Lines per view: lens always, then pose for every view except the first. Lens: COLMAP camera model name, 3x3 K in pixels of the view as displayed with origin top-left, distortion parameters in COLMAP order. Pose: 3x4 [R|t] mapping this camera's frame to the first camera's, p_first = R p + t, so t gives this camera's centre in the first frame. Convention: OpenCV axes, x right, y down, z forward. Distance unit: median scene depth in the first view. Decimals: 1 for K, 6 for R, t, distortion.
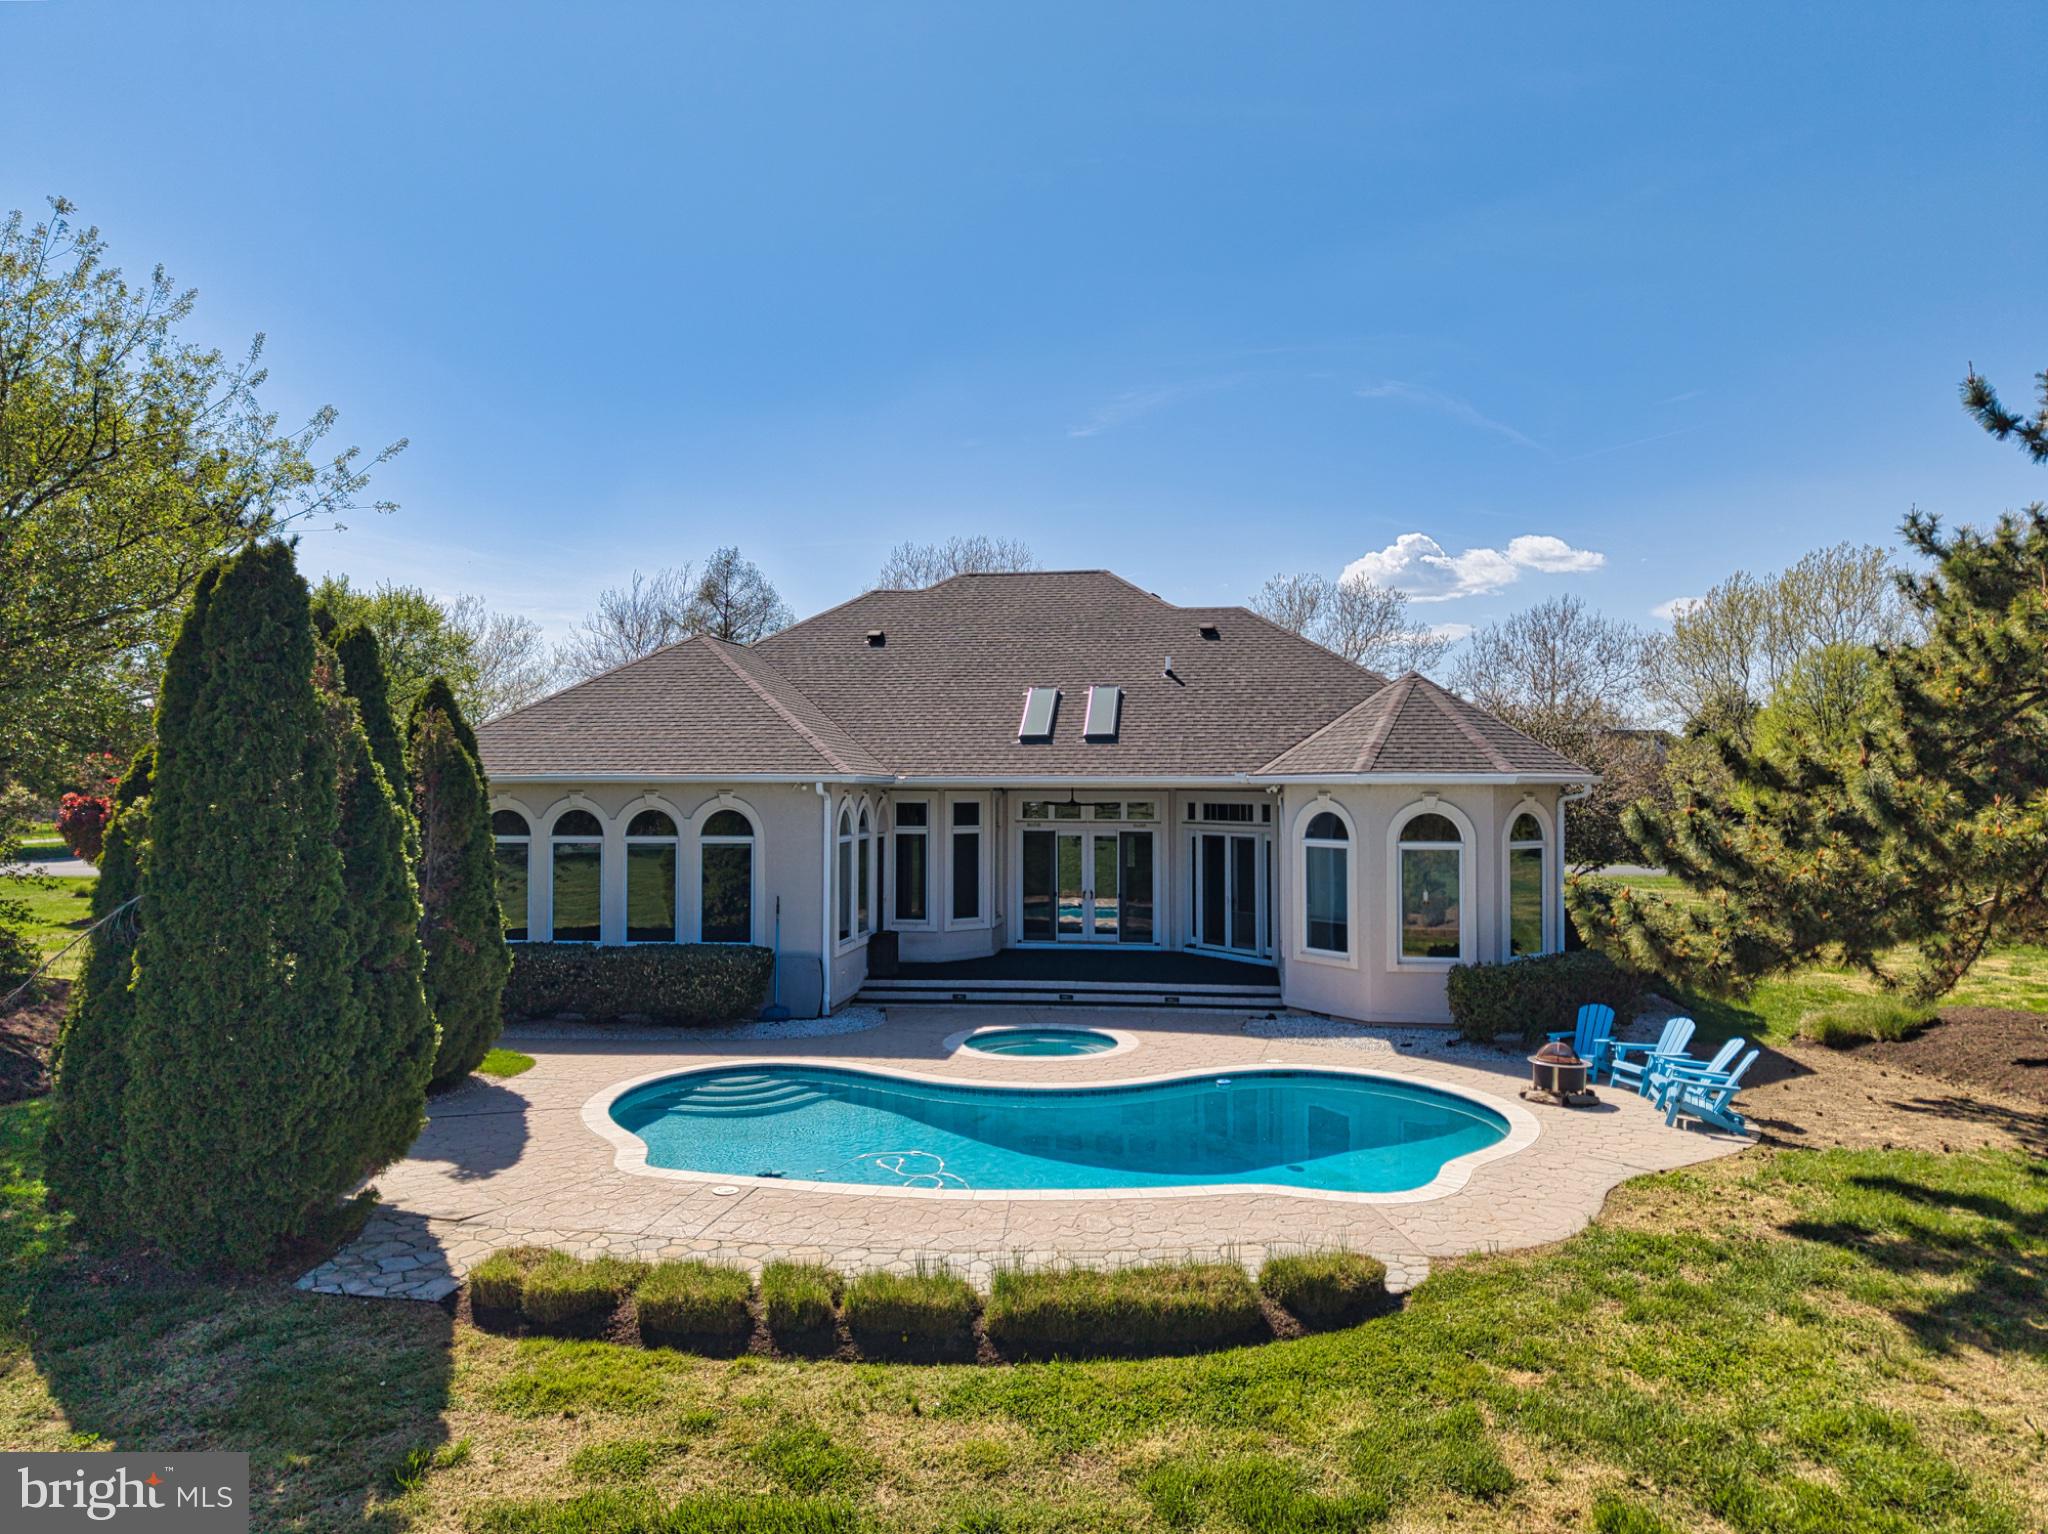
lens RADIAL K [[1358.3, 0, 1024.0], [0, 1358.3, 767.0], [0, 0, 1]] dist [0.034295, -0.034564]
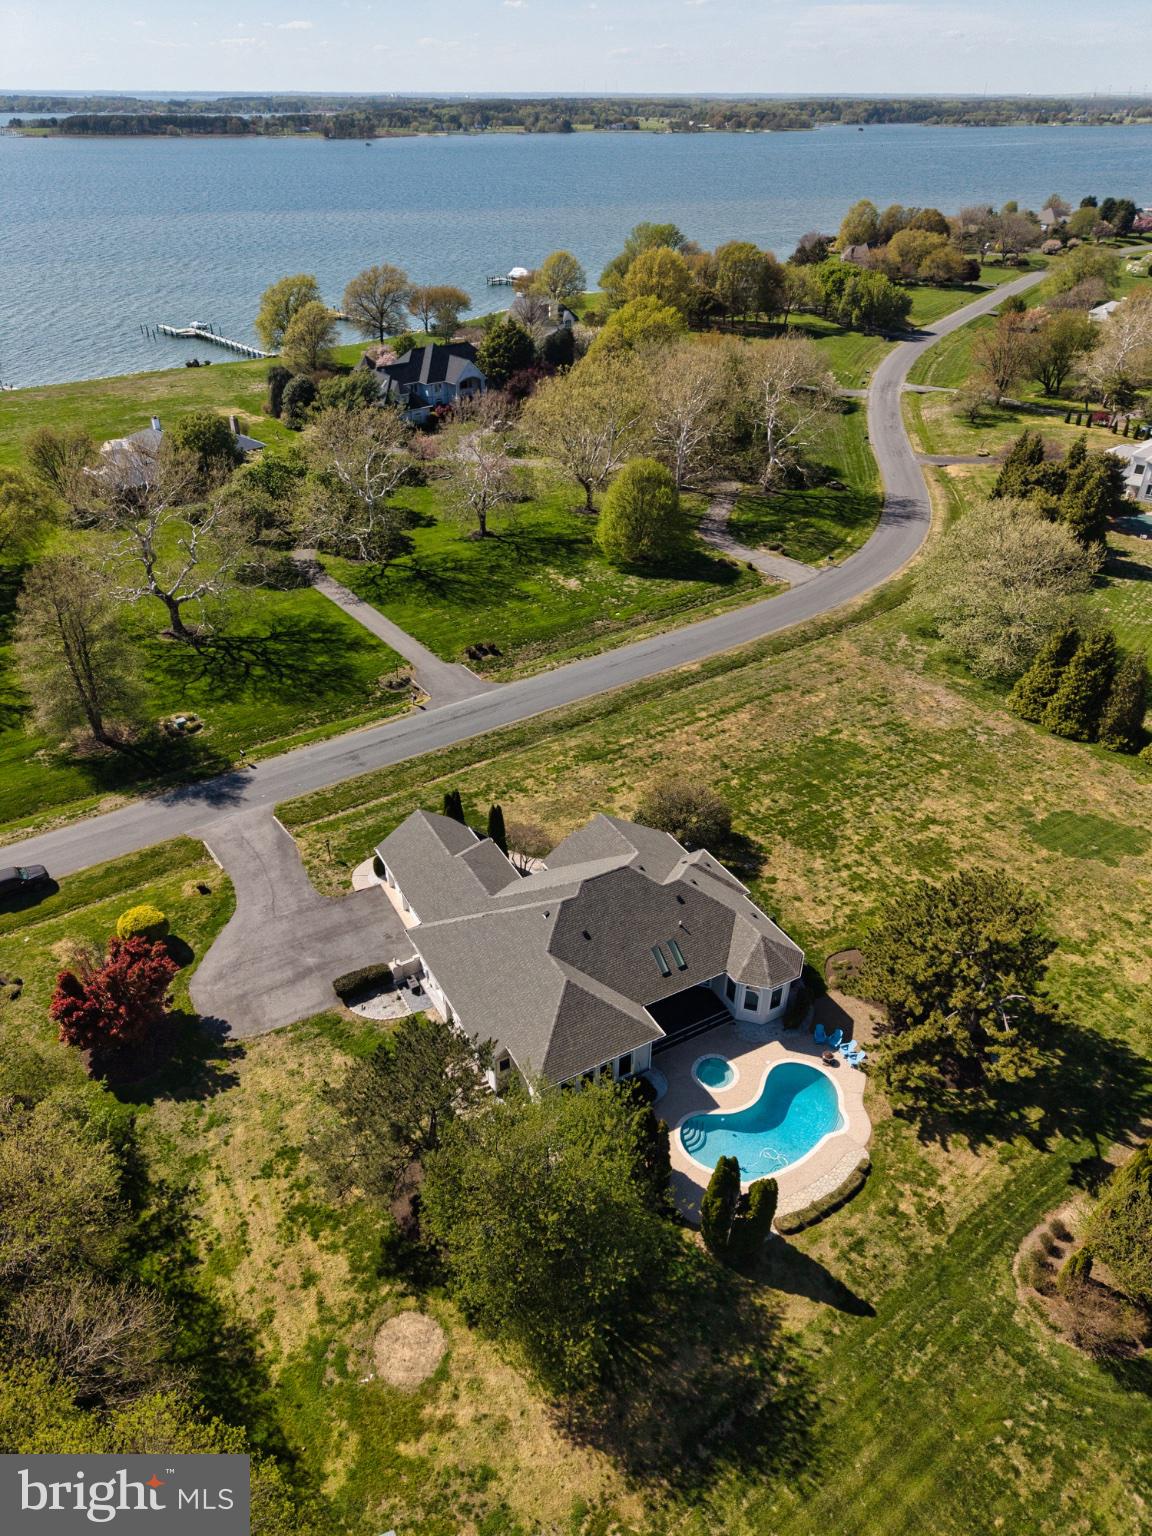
lens RADIAL K [[1018.7, 0, 576.0], [0, 1018.7, 768.0], [0, 0, 1]] dist [0.034295, -0.034564]
pose [[0.791660, -0.329482, 0.514506, -3.435040], [-0.011914, 0.833639, 0.552182, -4.854635], [-0.610846, -0.443270, 0.656033, -0.795924]]
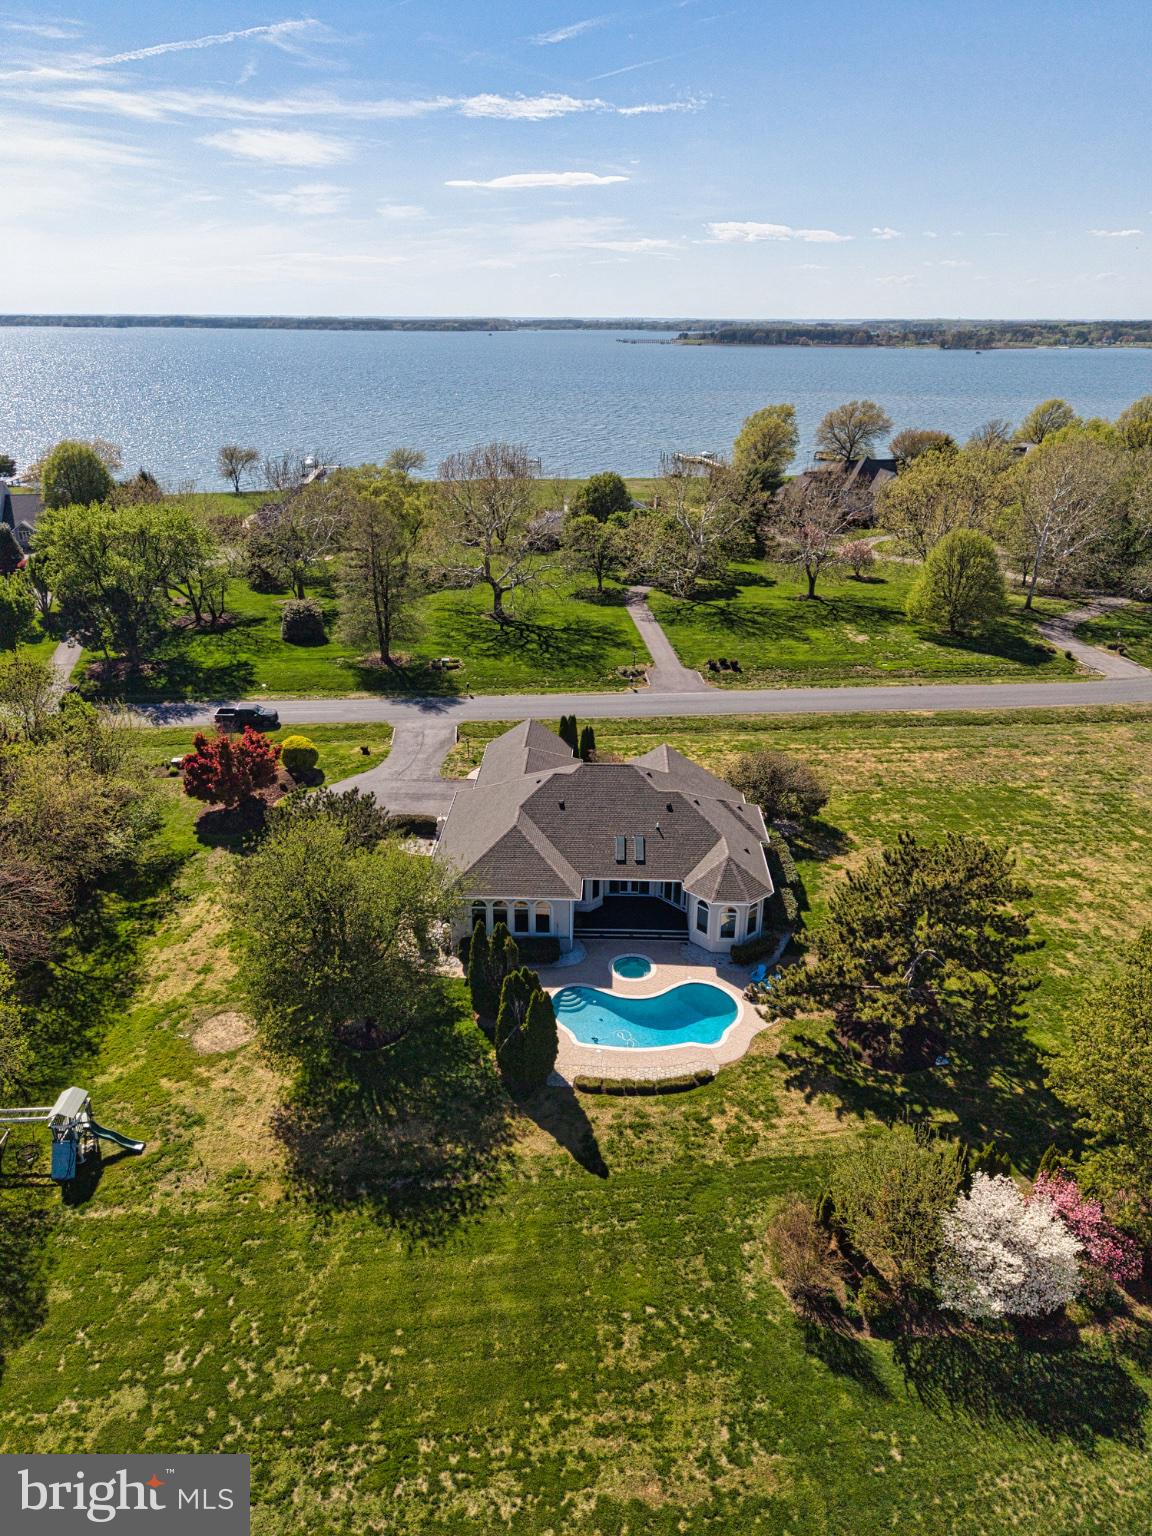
lens RADIAL K [[1018.7, 0, 576.0], [0, 1018.7, 768.0], [0, 0, 1]] dist [0.034295, -0.034564]
pose [[0.992864, -0.039797, 0.112419, -0.994773], [-0.009878, 0.911992, 0.410088, -3.349626], [-0.118846, -0.408272, 0.905091, -3.132051]]
